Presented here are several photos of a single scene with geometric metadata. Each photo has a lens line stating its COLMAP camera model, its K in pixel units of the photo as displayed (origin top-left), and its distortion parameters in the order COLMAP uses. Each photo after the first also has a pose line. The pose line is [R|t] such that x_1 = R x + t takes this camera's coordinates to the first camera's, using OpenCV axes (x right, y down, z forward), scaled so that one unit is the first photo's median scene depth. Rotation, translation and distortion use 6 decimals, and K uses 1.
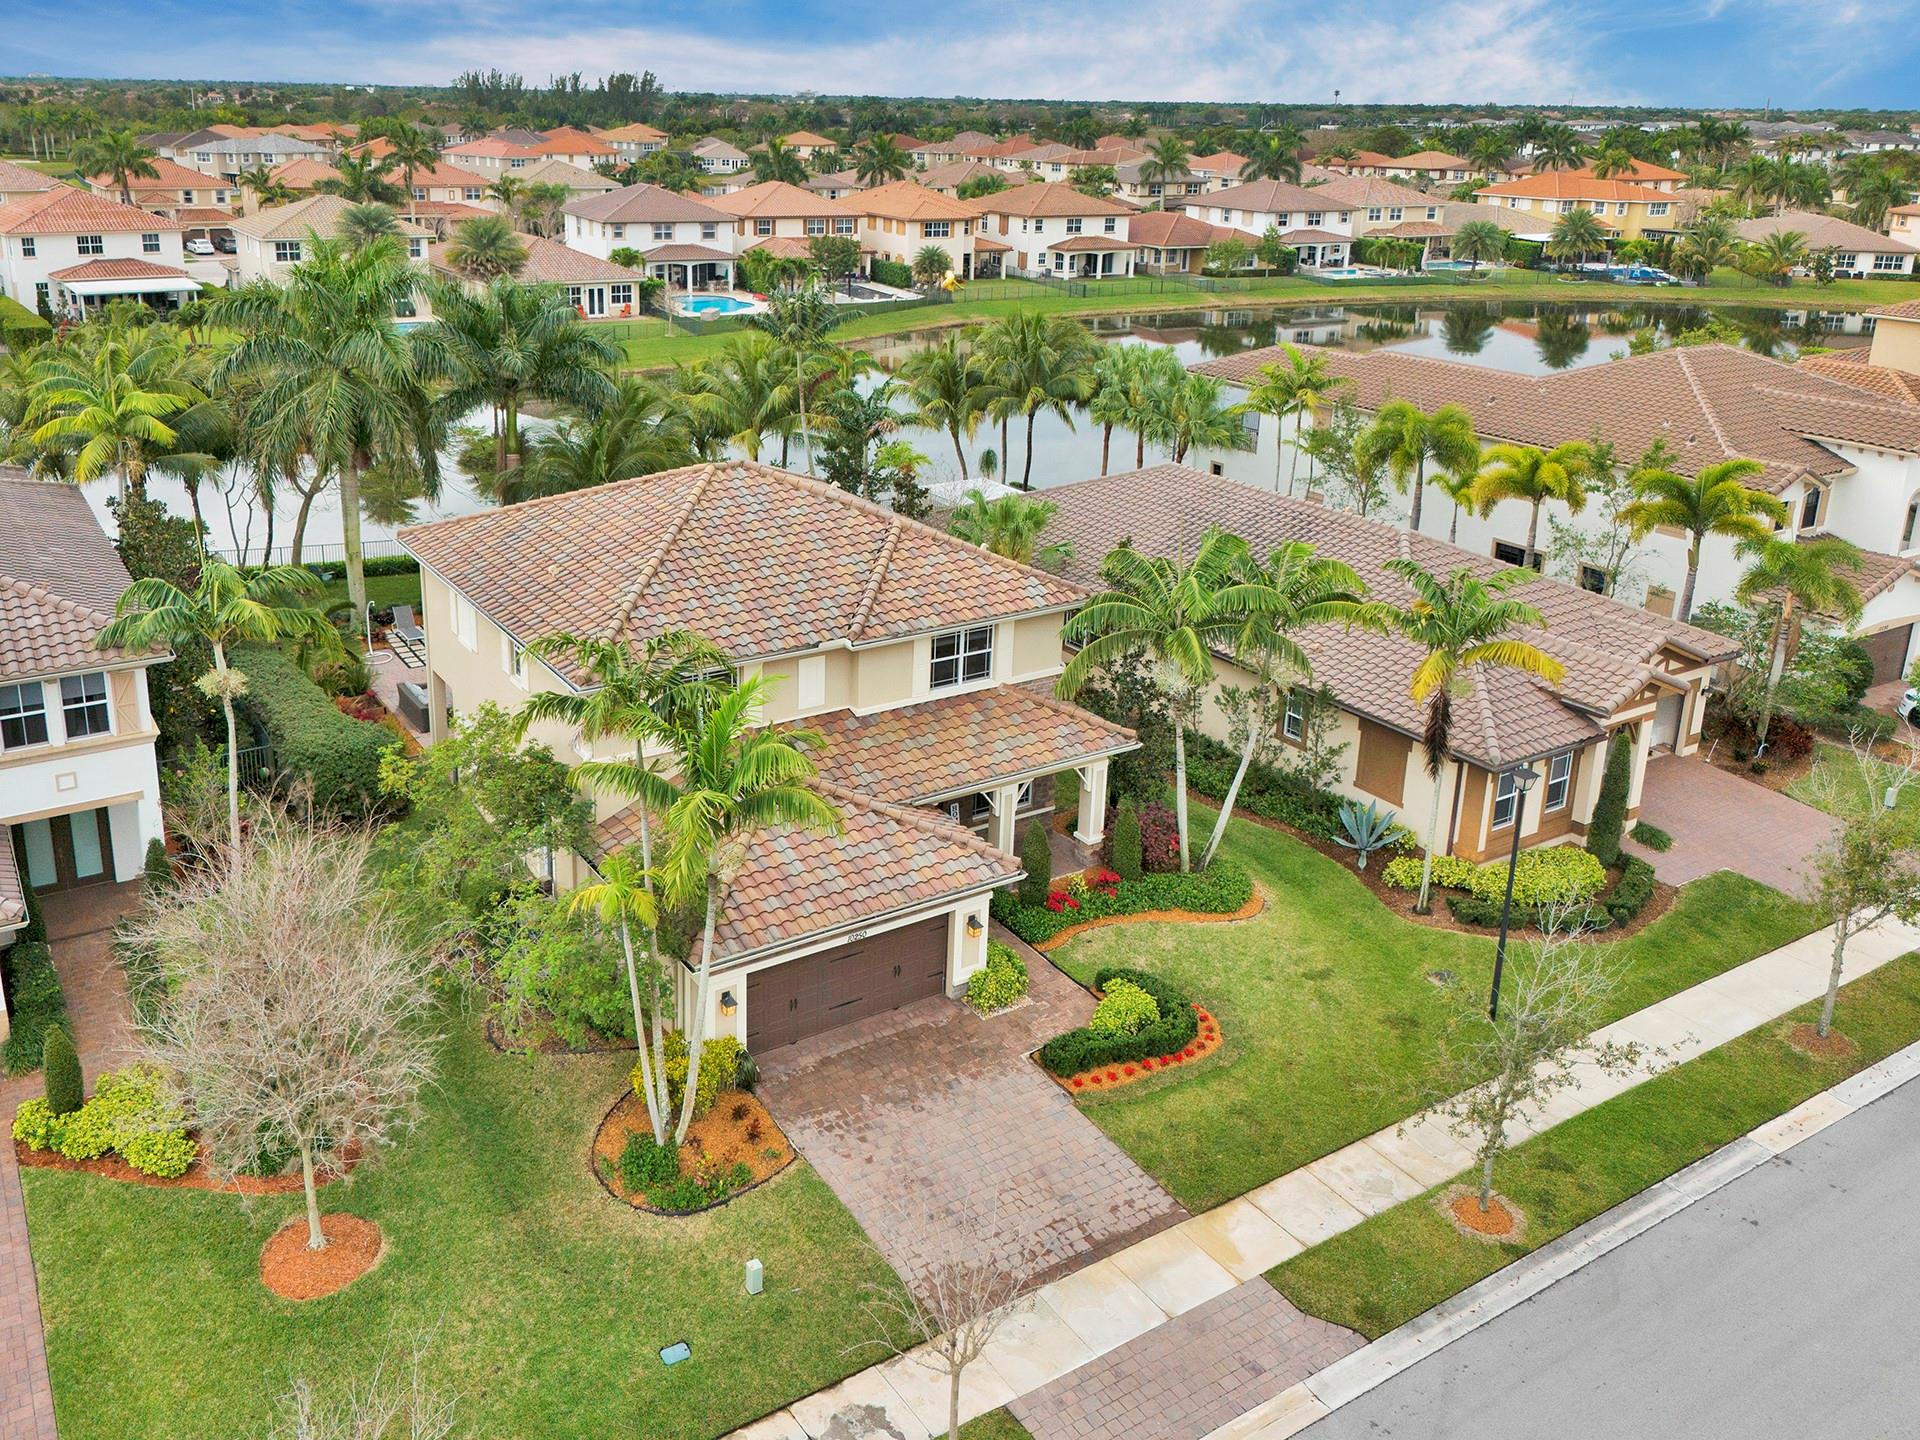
lens RADIAL K [[1564.7, 0, 866.2], [0, 1564.7, 580.4], [0, 0, 1]] dist [0.043378, -0.004617]
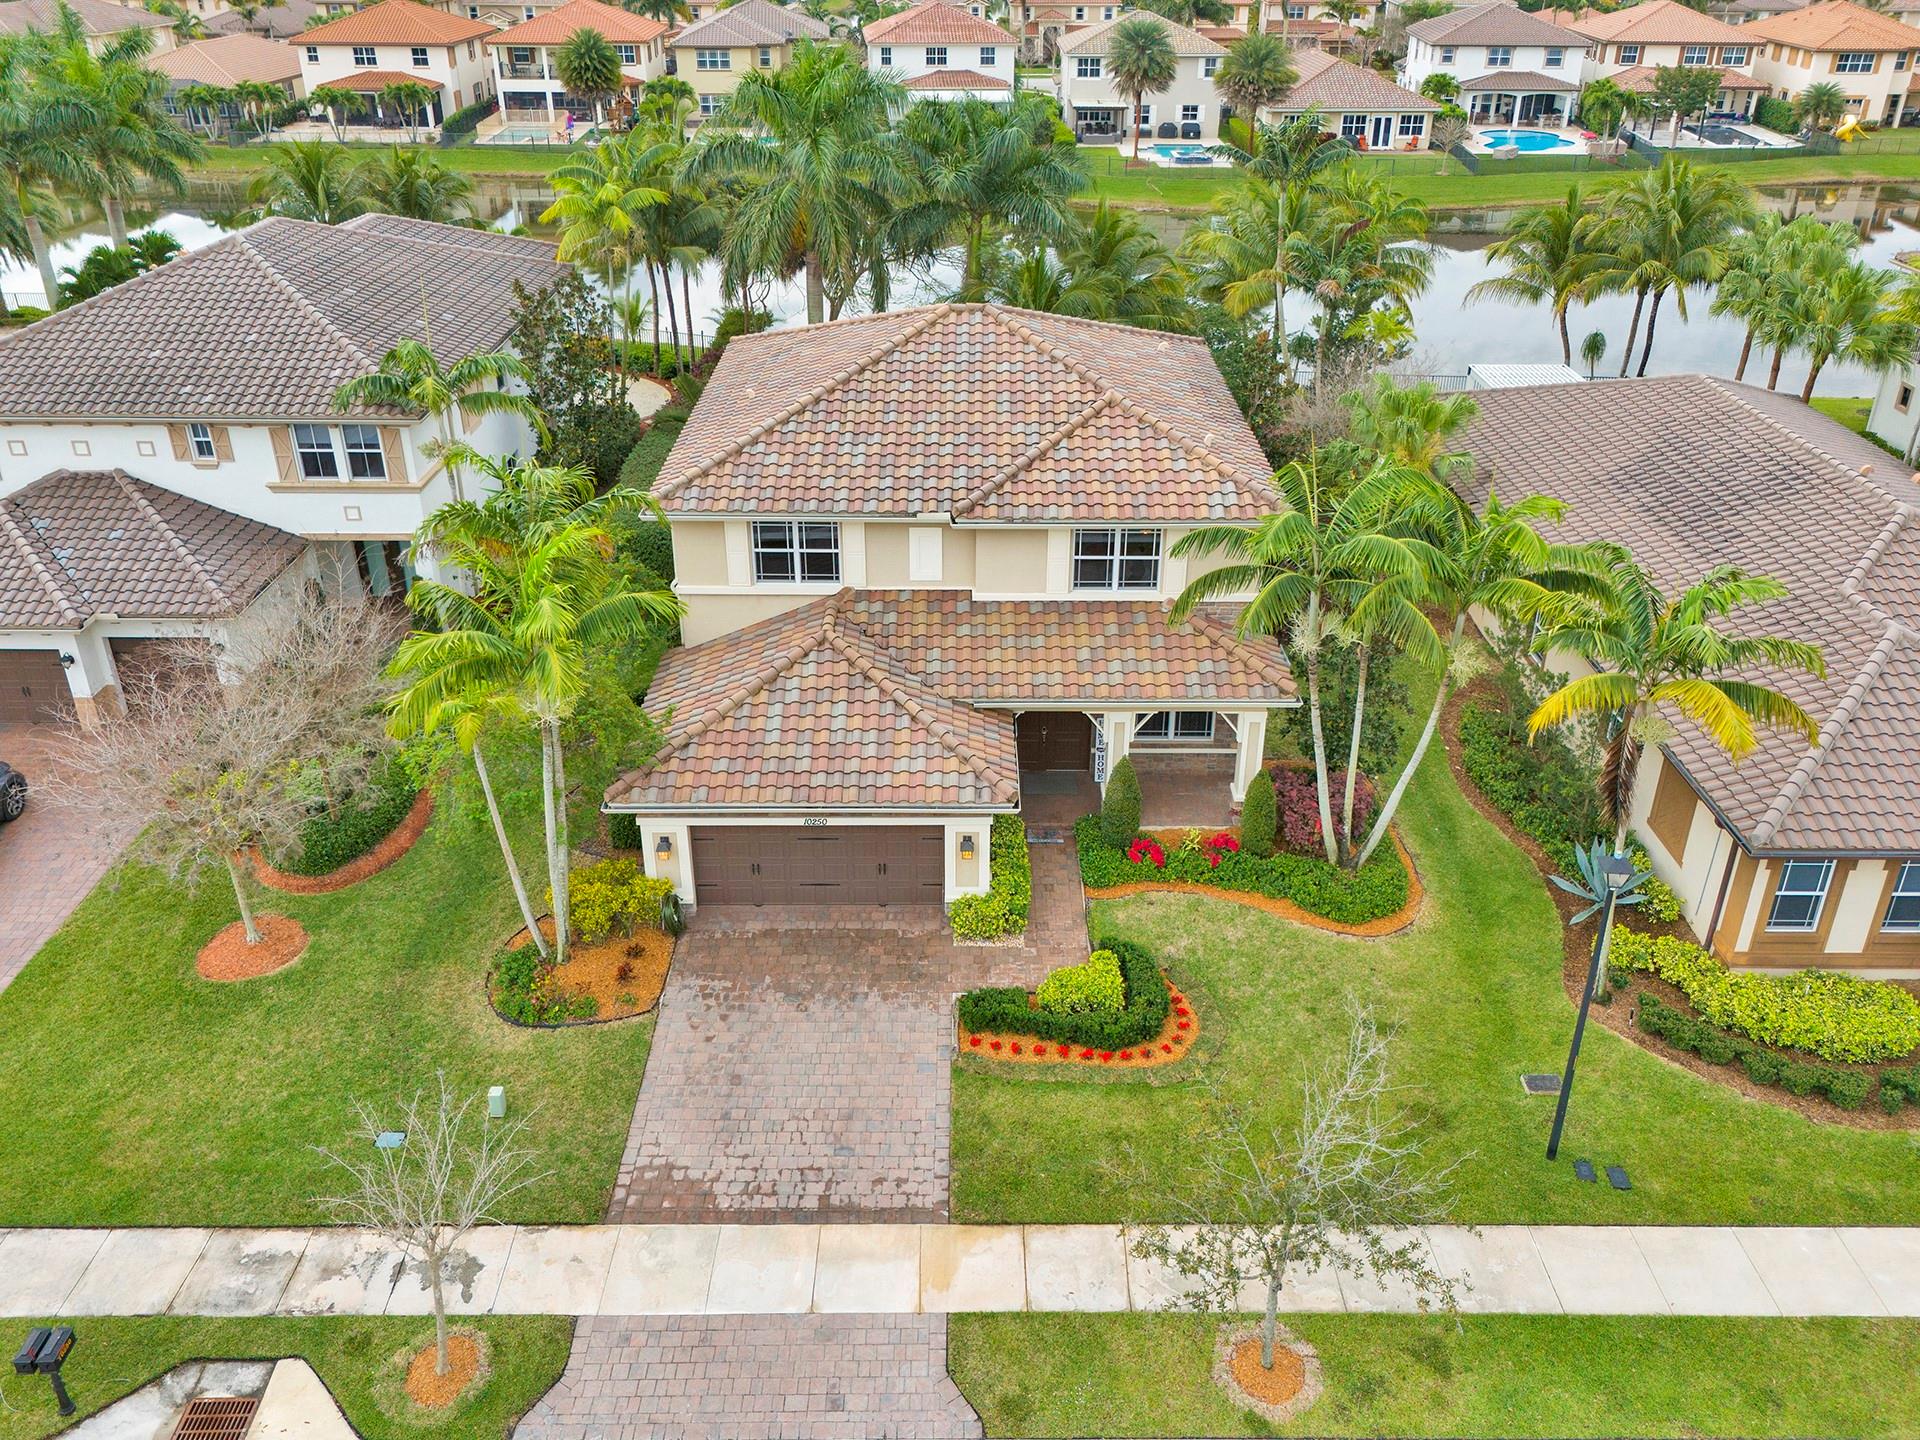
lens RADIAL K [[1475.8, 0, 966.4], [0, 1475.8, 644.9], [0, 0, 1]] dist [0.068276, -0.062369]
pose [[0.852697, 0.220127, -0.473764, 0.382301], [-0.143067, 0.970616, 0.193484, -0.051737], [0.502434, -0.097203, 0.859134, 0.228509]]
